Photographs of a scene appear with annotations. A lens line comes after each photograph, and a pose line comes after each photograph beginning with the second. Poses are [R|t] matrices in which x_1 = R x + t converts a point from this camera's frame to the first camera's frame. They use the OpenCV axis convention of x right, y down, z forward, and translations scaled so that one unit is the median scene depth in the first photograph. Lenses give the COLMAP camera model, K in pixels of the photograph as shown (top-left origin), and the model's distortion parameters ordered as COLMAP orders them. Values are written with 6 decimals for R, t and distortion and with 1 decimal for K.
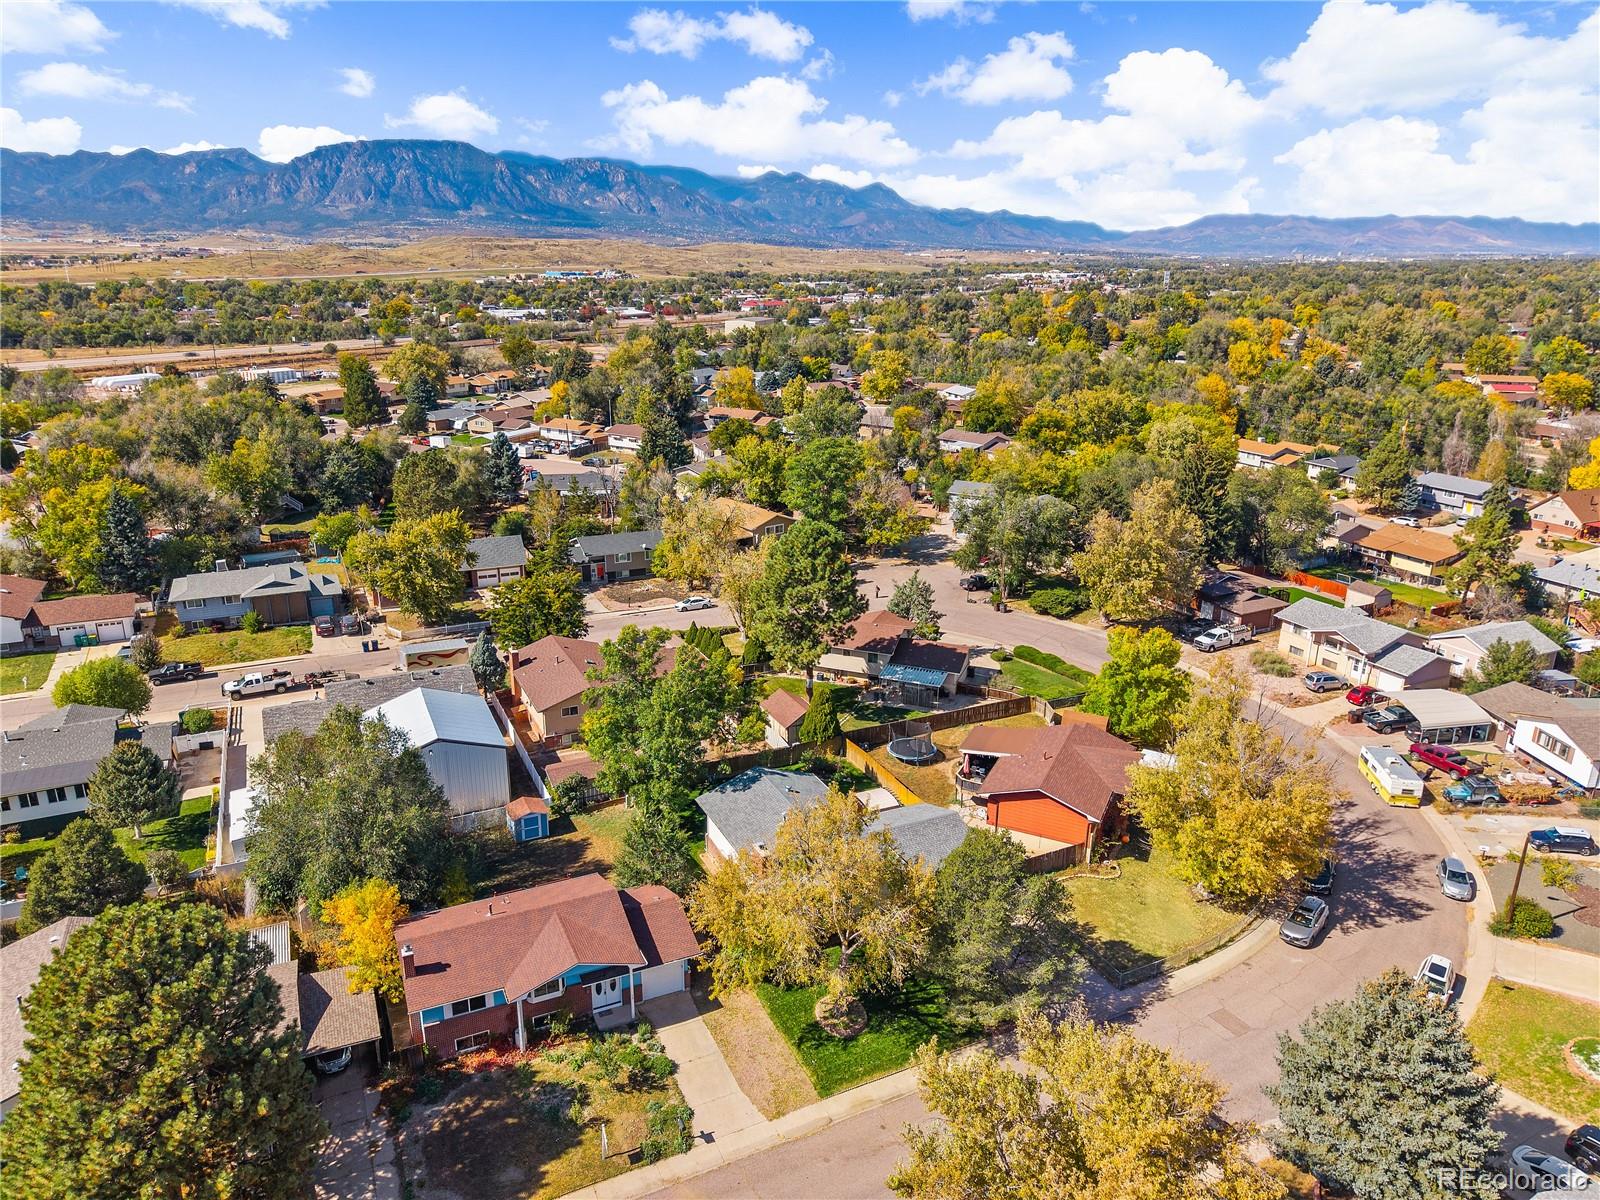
lens RADIAL K [[1068.0, 0, 793.6], [0, 1068.0, 602.5], [0, 0, 1]] dist [0.018029, -0.015608]
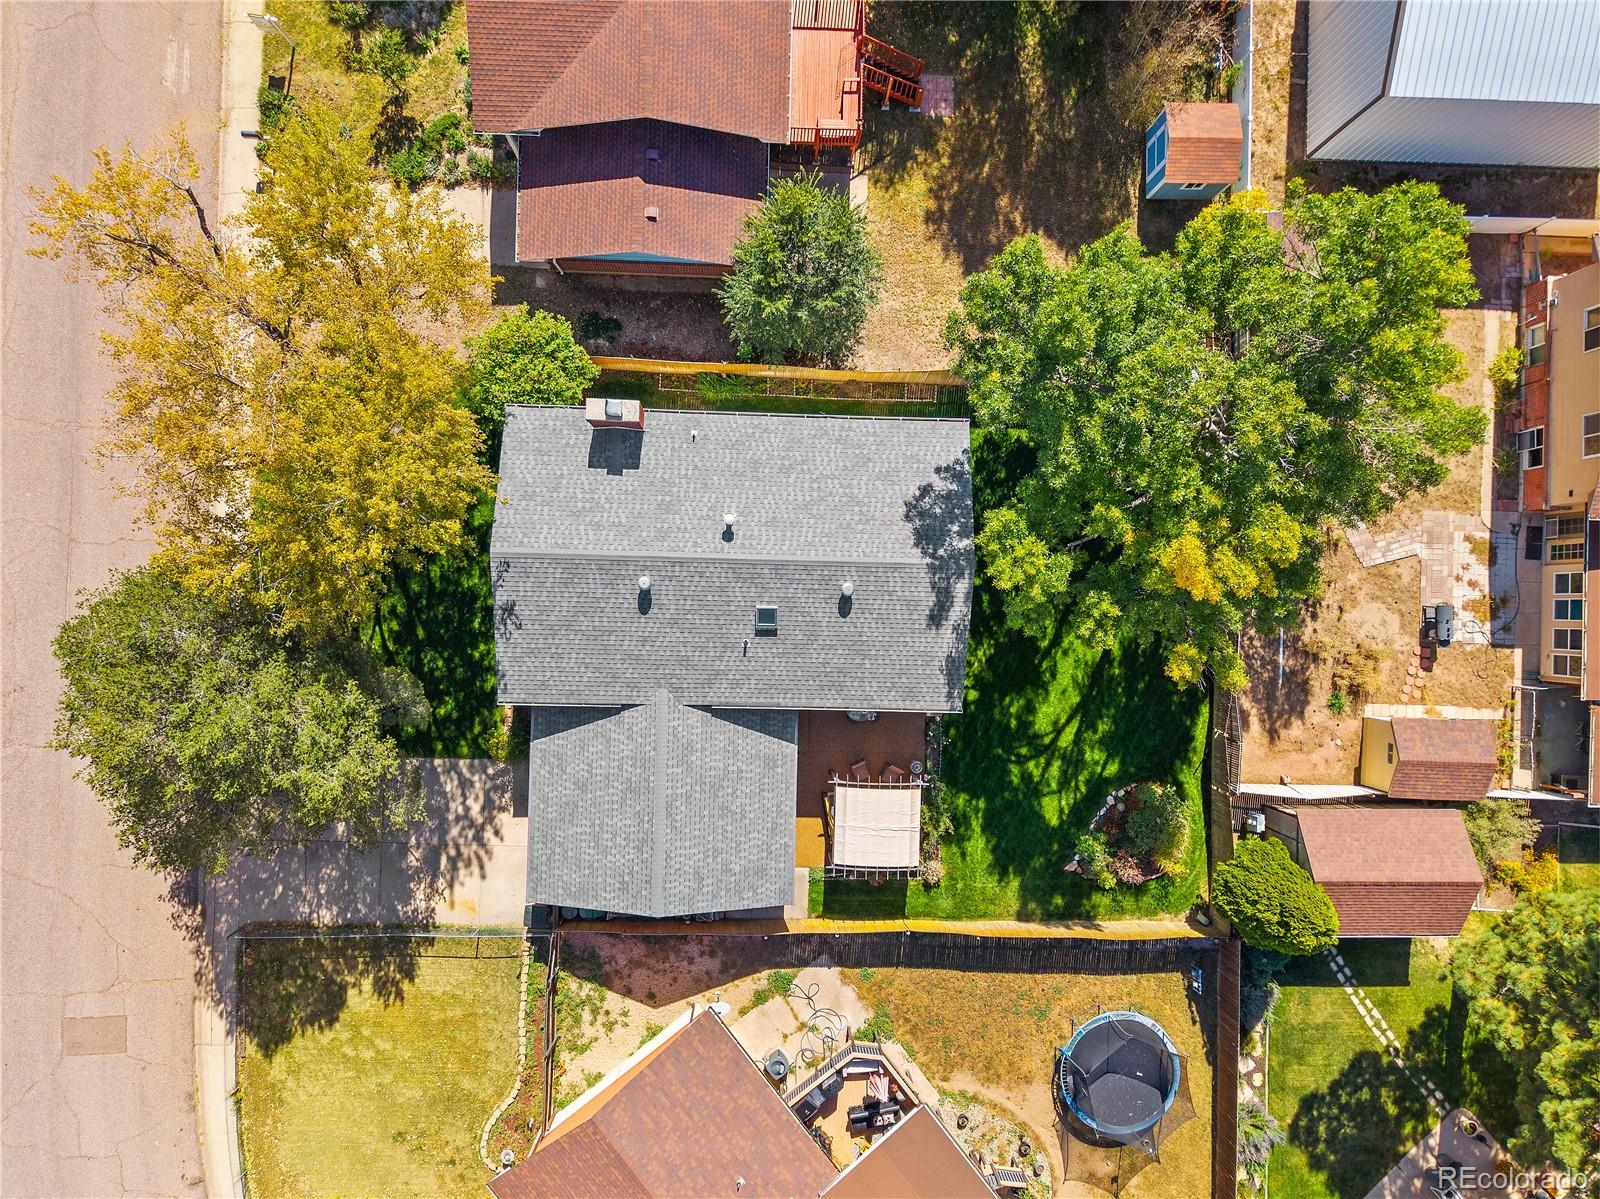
lens RADIAL K [[1068.0, 0, 798.8], [0, 1068.0, 599.9], [0, 0, 1]] dist [0.018029, -0.015608]
pose [[-0.452911, 0.890836, -0.035814, 0.014415], [-0.323002, -0.126512, 0.937904, -0.140945], [0.830988, 0.436355, 0.345041, 0.513831]]
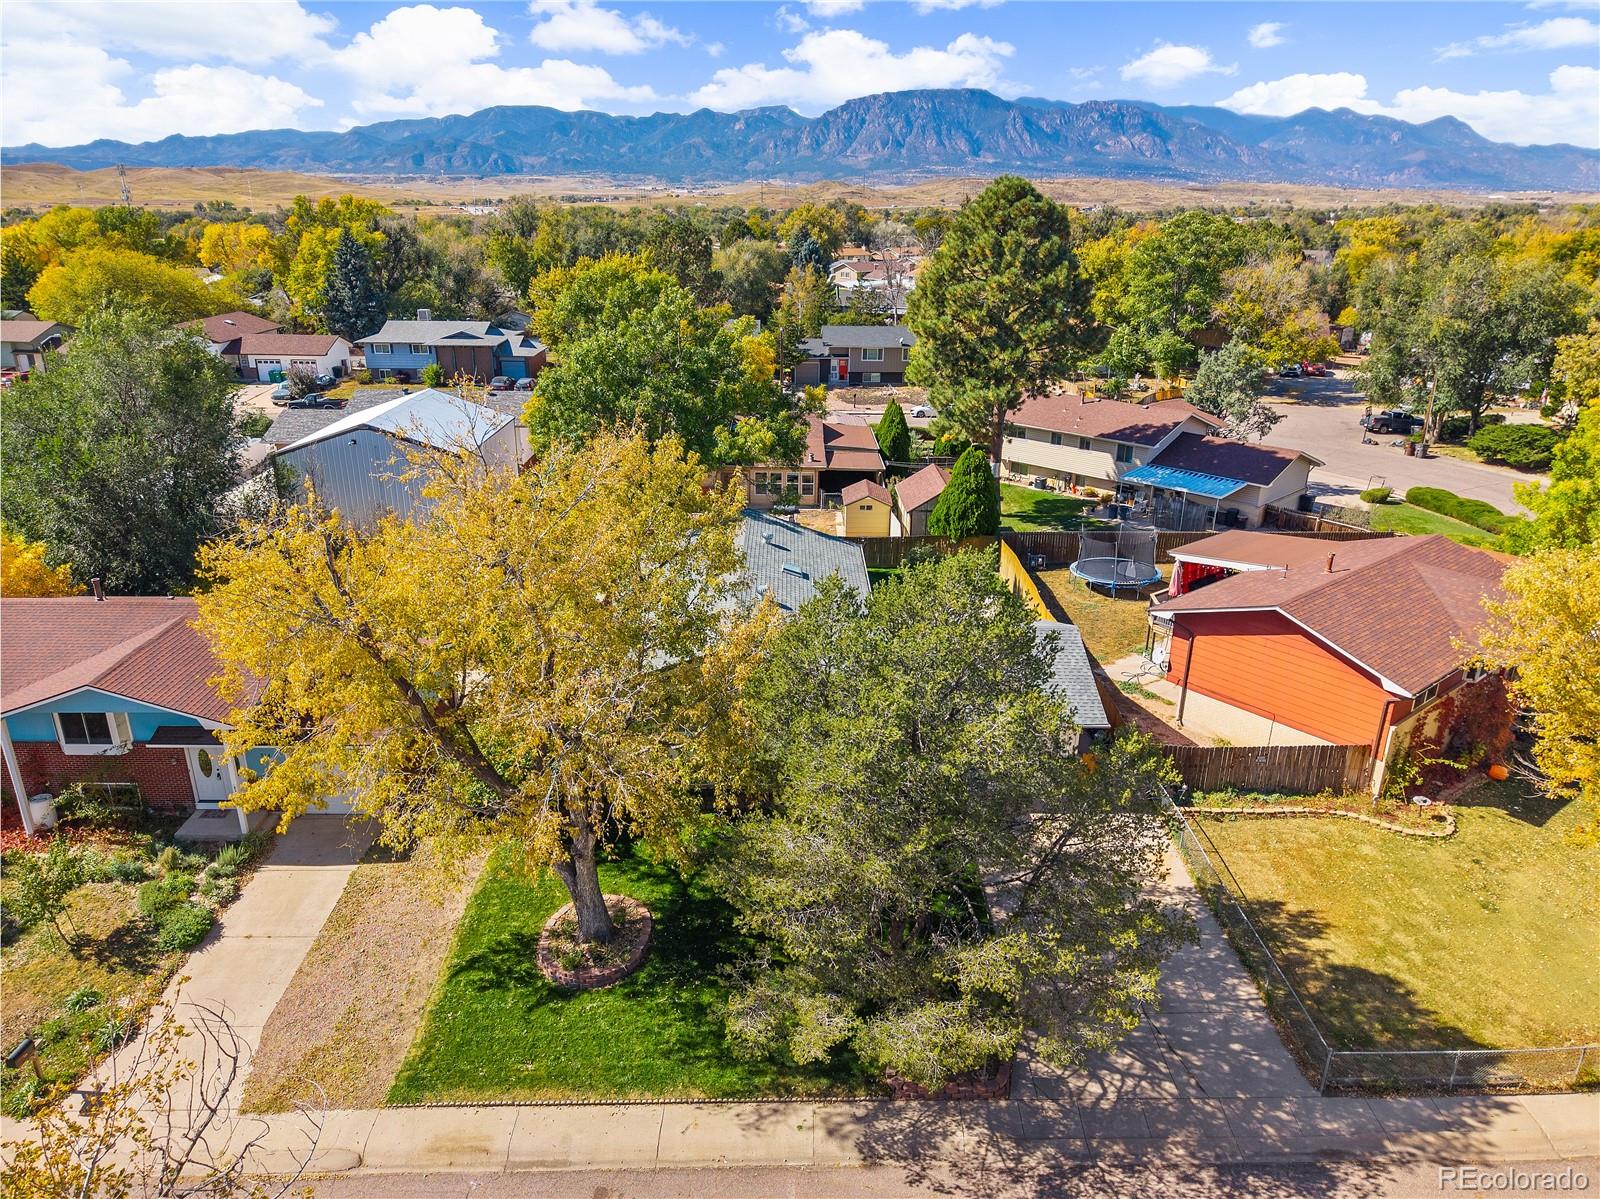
lens RADIAL K [[1068.0, 0, 803.6], [0, 1068.0, 597.4], [0, 0, 1]] dist [0.018029, -0.015608]
pose [[0.907953, 0.144797, -0.393262, 0.139711], [-0.131703, 0.989457, 0.060239, 0.105189], [0.397838, -0.002900, 0.917451, 0.319122]]
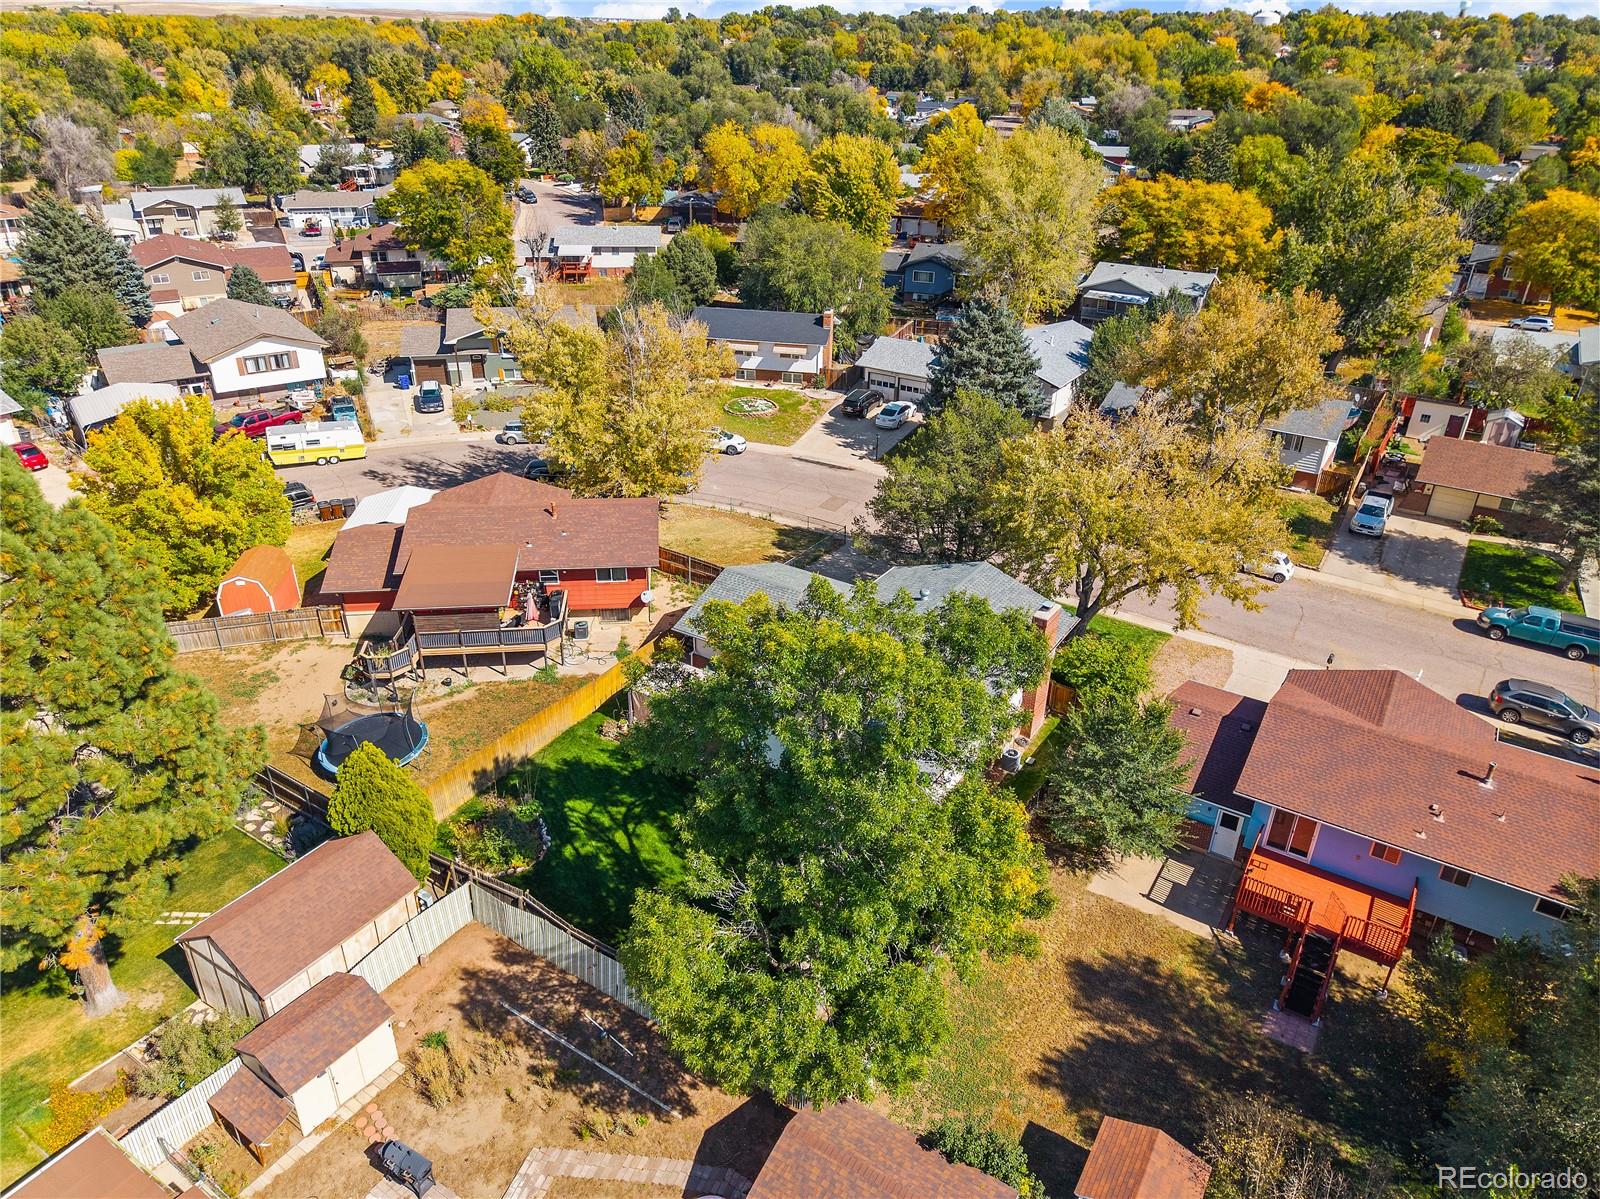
lens RADIAL K [[1068.0, 0, 794.3], [0, 1068.0, 596.4], [0, 0, 1]] dist [0.018029, -0.015608]
pose [[-0.517974, -0.412803, 0.749197, -0.245916], [0.253330, 0.762528, 0.595294, -0.118274], [-0.817023, 0.498141, -0.290394, 0.722751]]
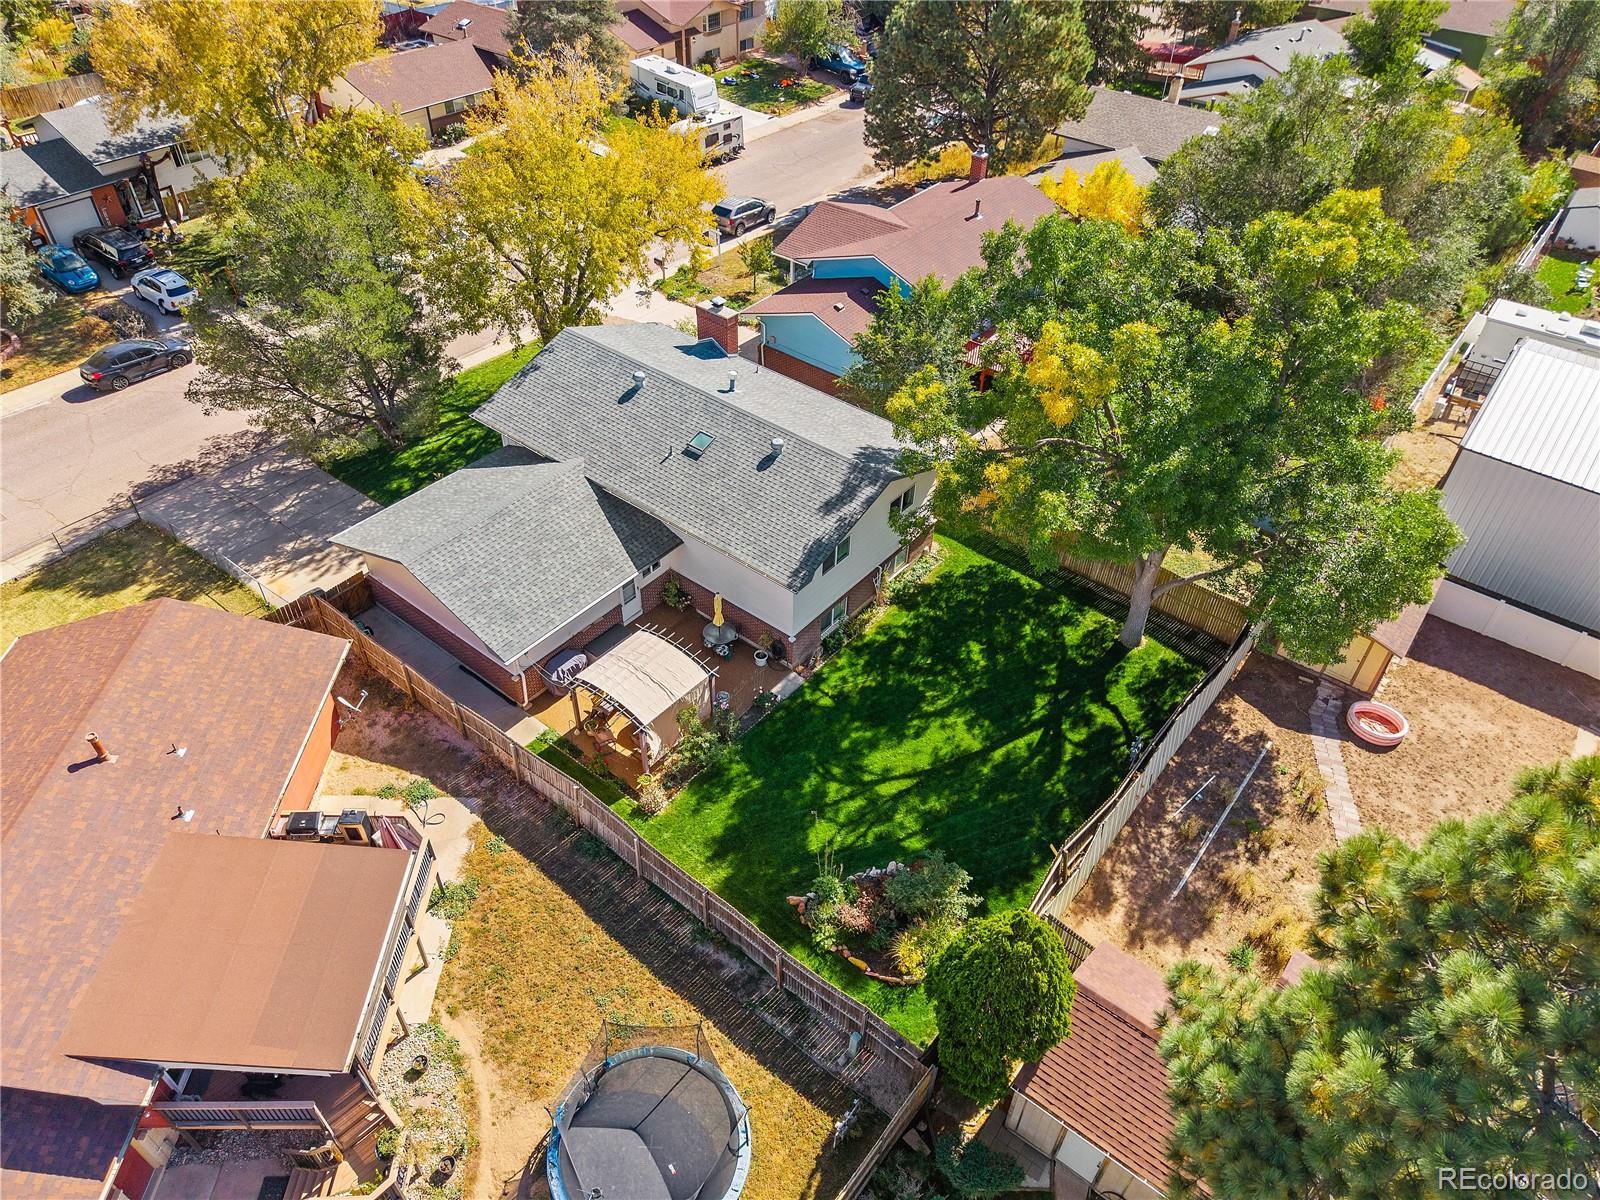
lens RADIAL K [[1068.0, 0, 800.5], [0, 1068.0, 606.5], [0, 0, 1]] dist [0.018029, -0.015608]
pose [[-0.900701, 0.262741, -0.345984, 0.099585], [-0.169236, 0.521282, 0.836435, -0.106538], [0.400121, 0.811931, -0.425054, 0.772361]]
